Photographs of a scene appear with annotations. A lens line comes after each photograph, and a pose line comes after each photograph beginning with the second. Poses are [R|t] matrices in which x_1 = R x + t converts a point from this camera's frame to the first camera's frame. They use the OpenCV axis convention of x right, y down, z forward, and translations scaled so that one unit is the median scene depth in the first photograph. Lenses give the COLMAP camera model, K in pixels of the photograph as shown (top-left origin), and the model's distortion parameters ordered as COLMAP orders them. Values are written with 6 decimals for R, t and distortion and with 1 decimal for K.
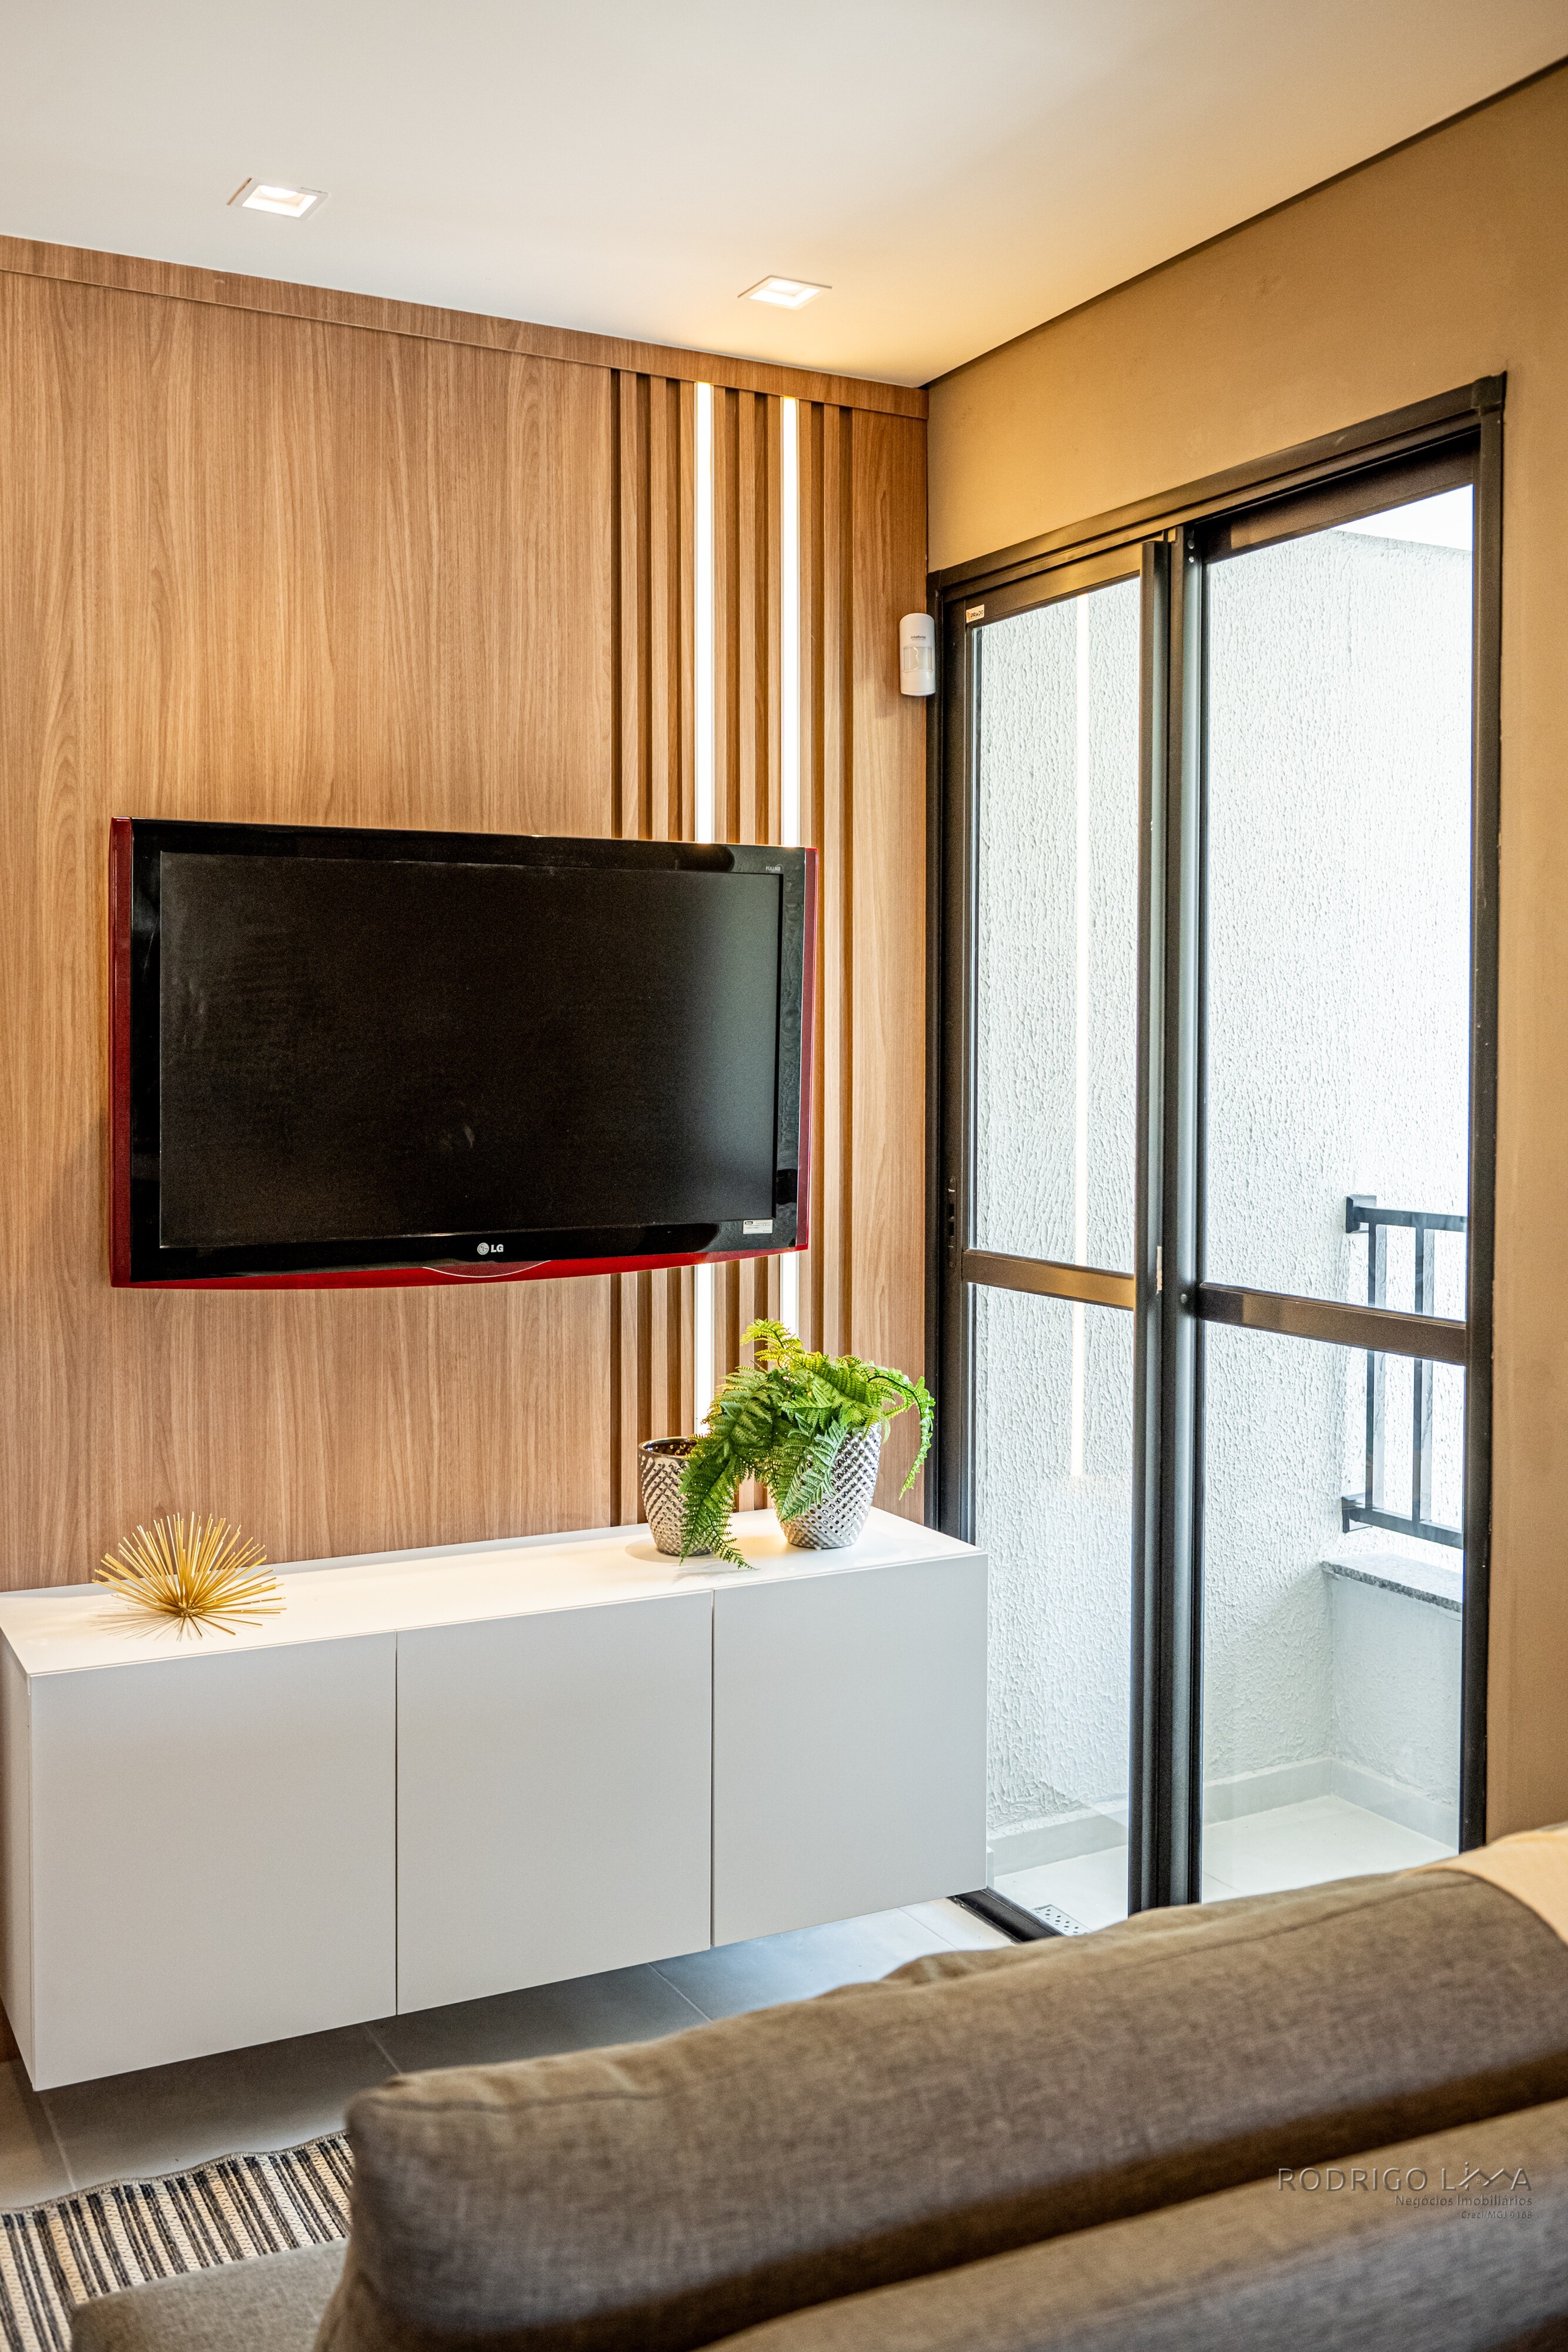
lens RADIAL K [[2058.1, 0, 792.0], [0, 2058.1, 1175.4], [0, 0, 1]] dist [-0.055227, 0.019534]
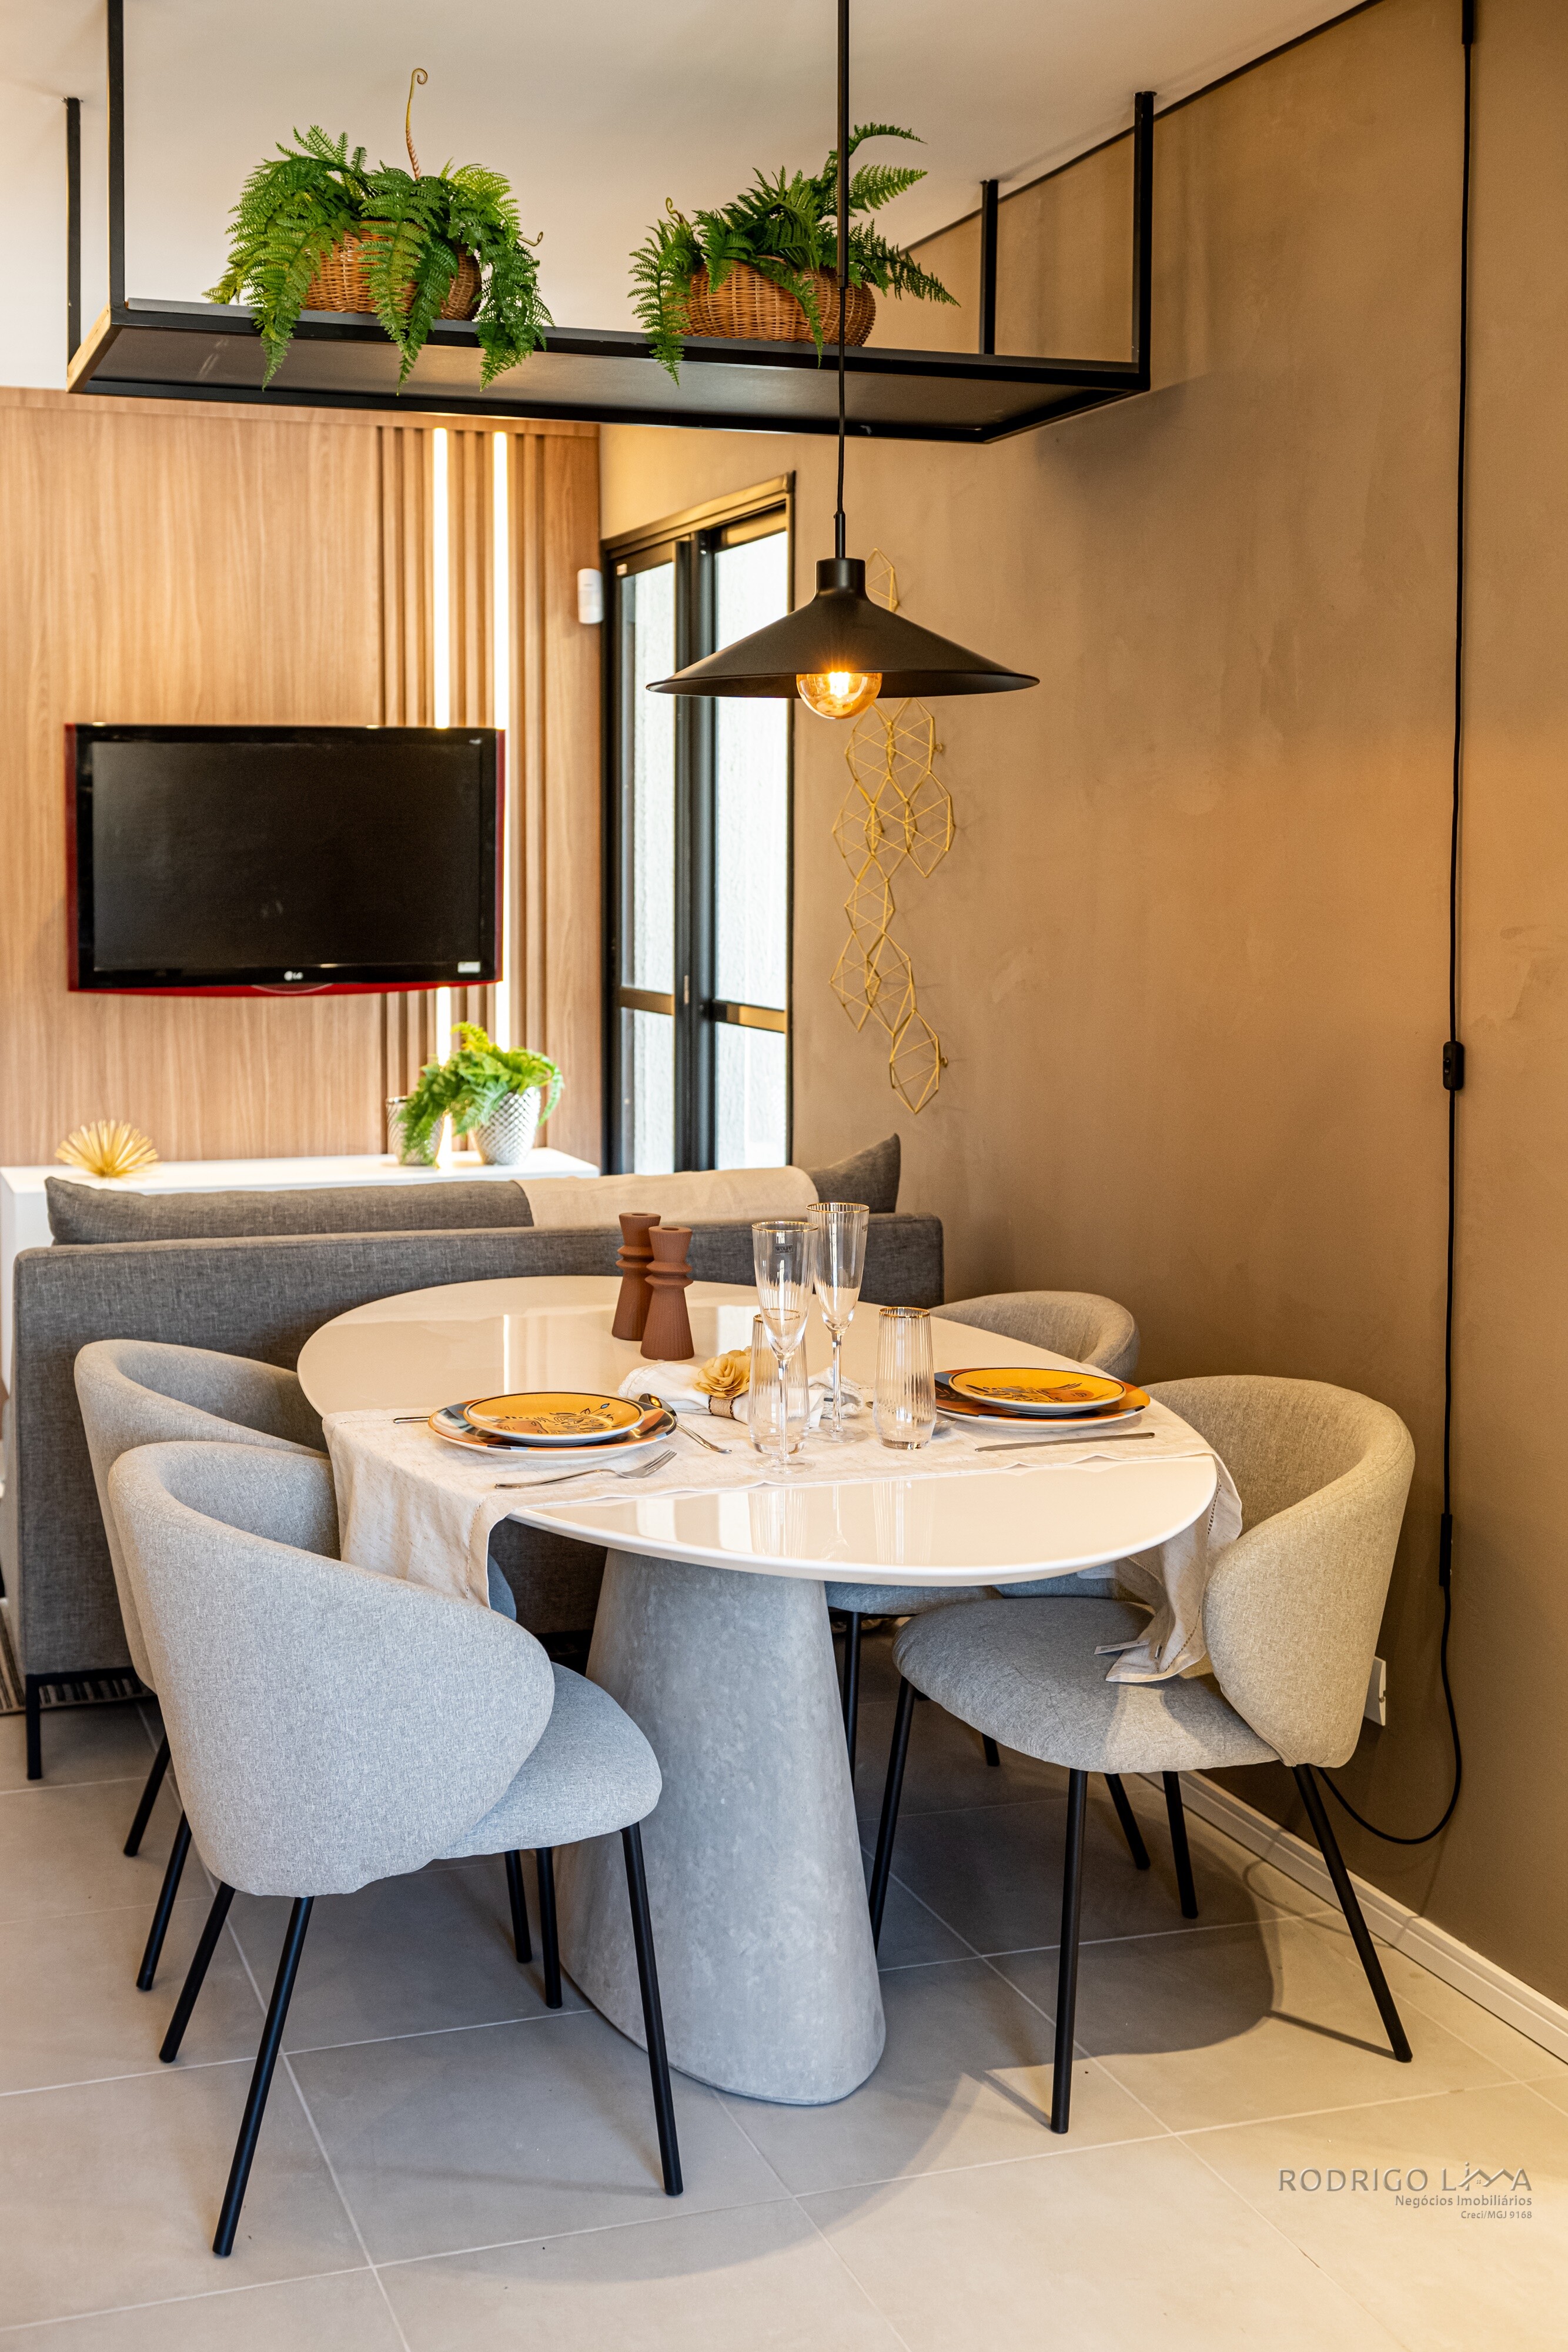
lens RADIAL K [[2611.0, 0, 773.8], [0, 2611.0, 1176.2], [0, 0, 1]] dist [-0.070709, 0.000000]
pose [[0.989761, 0.018100, -0.141582, 0.539356], [-0.009608, 0.998126, 0.060436, 0.066670], [0.142410, -0.058457, 0.988080, -1.035551]]
